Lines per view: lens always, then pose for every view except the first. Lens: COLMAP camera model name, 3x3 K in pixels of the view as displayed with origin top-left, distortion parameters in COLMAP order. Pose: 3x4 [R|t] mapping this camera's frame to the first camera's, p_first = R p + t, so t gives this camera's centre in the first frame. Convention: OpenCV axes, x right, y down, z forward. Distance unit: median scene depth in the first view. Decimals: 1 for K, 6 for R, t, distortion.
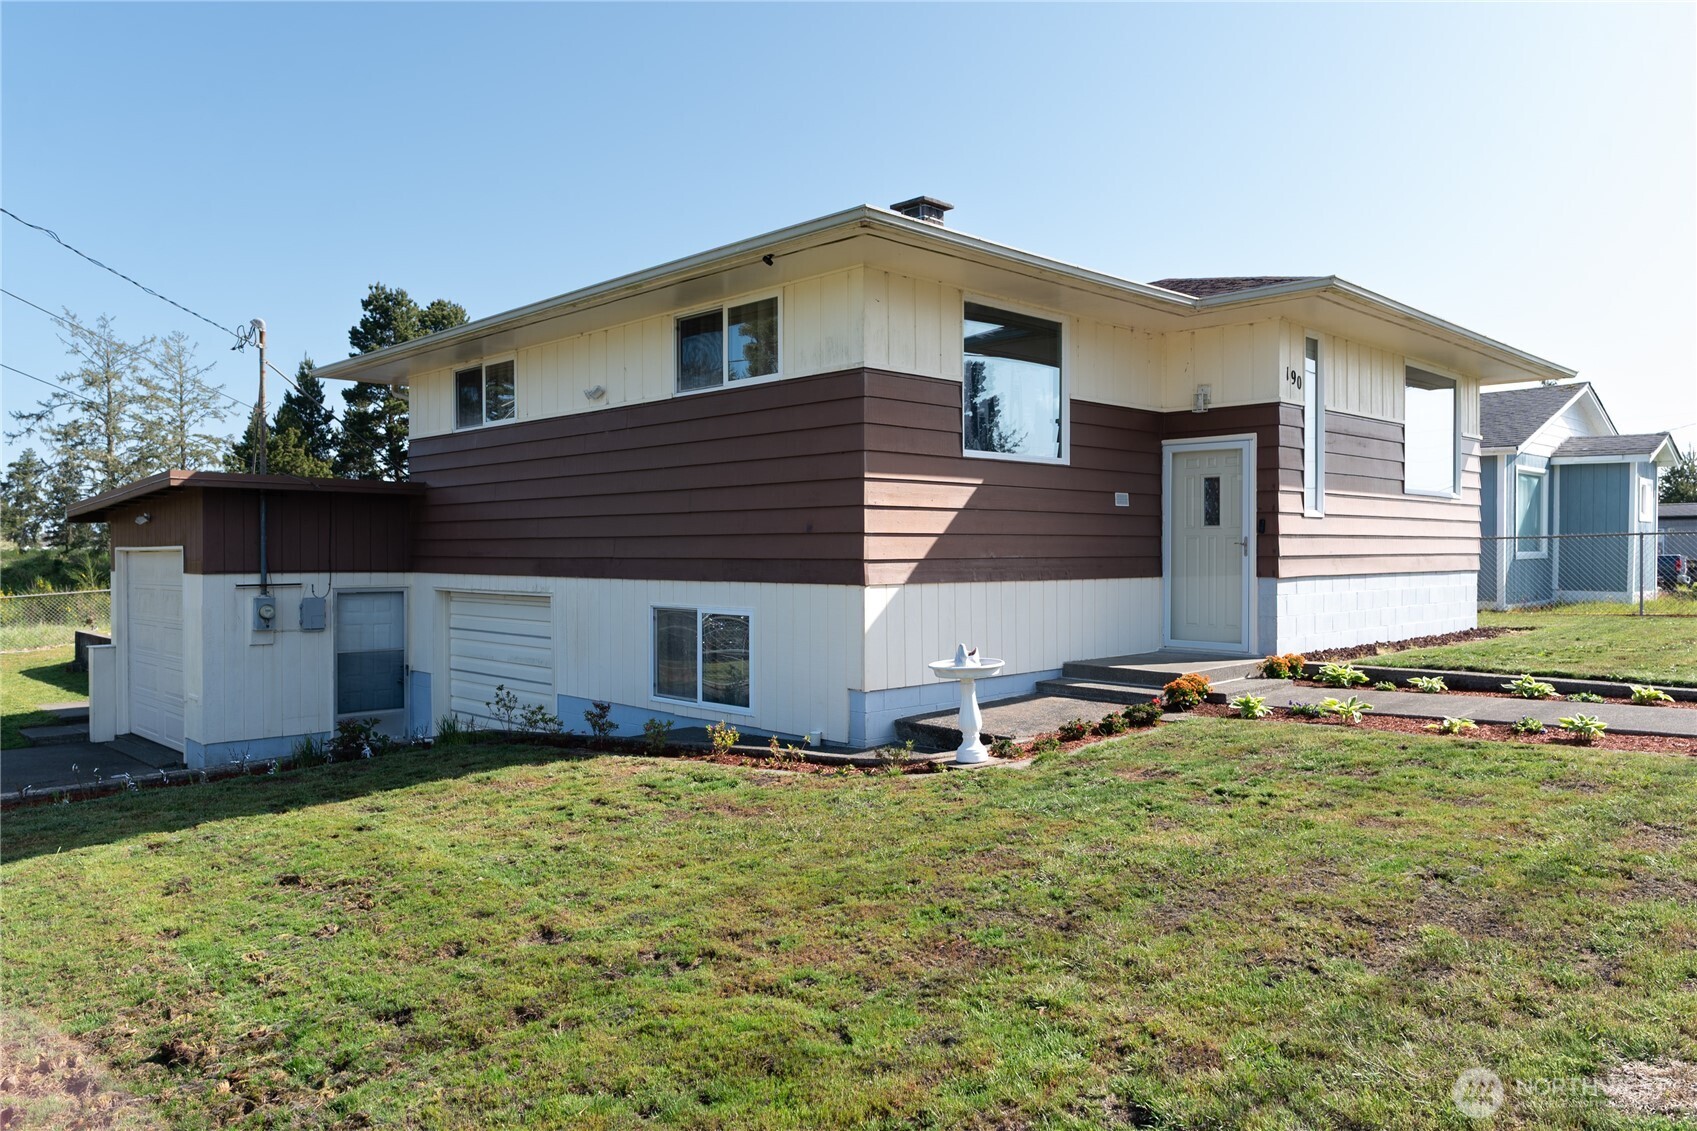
lens RADIAL K [[1177.8, 0, 848.5], [0, 1177.8, 565.5], [0, 0, 1]] dist [0.006760, 0.000213]
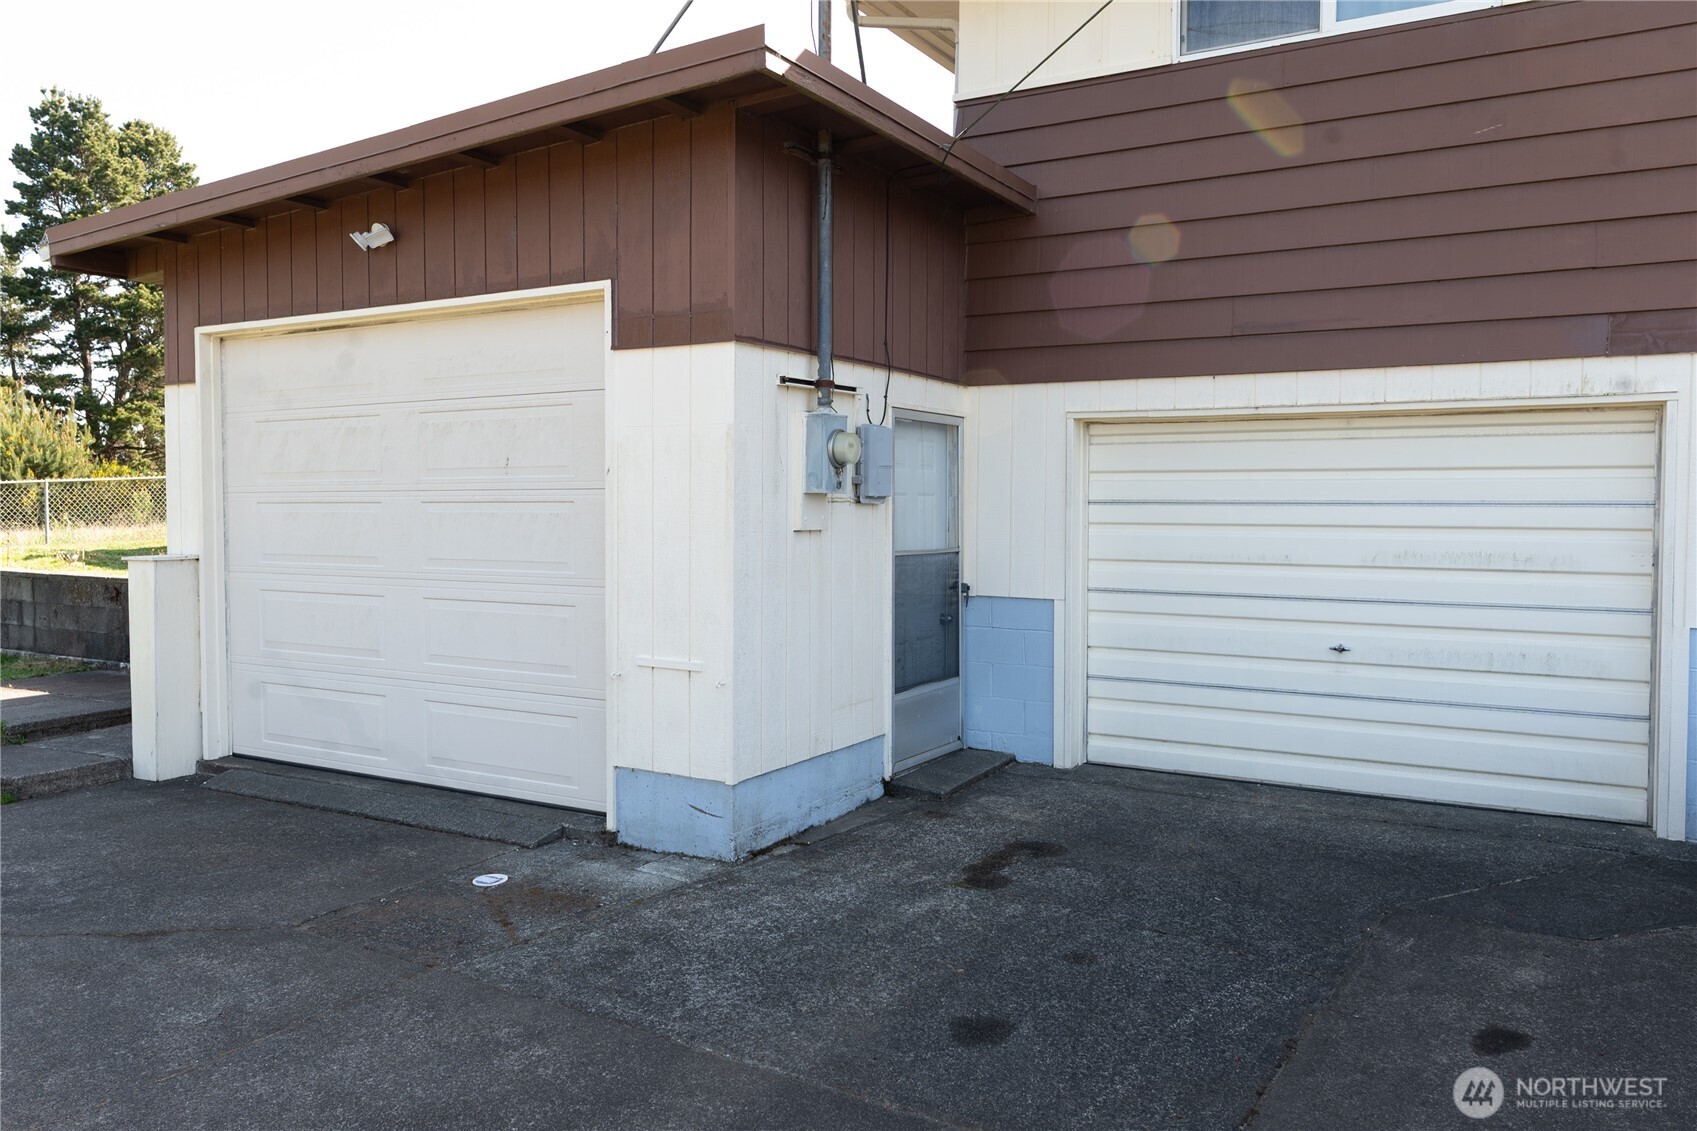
lens RADIAL K [[1271.8, 0, 842.7], [0, 1271.8, 544.4], [0, 0, 1]] dist [-0.002139, -0.005410]
pose [[0.965848, -0.009324, 0.258941, -0.548320], [0.001691, 0.999558, 0.029687, 0.053525], [-0.259103, -0.028236, 0.965437, 0.521611]]
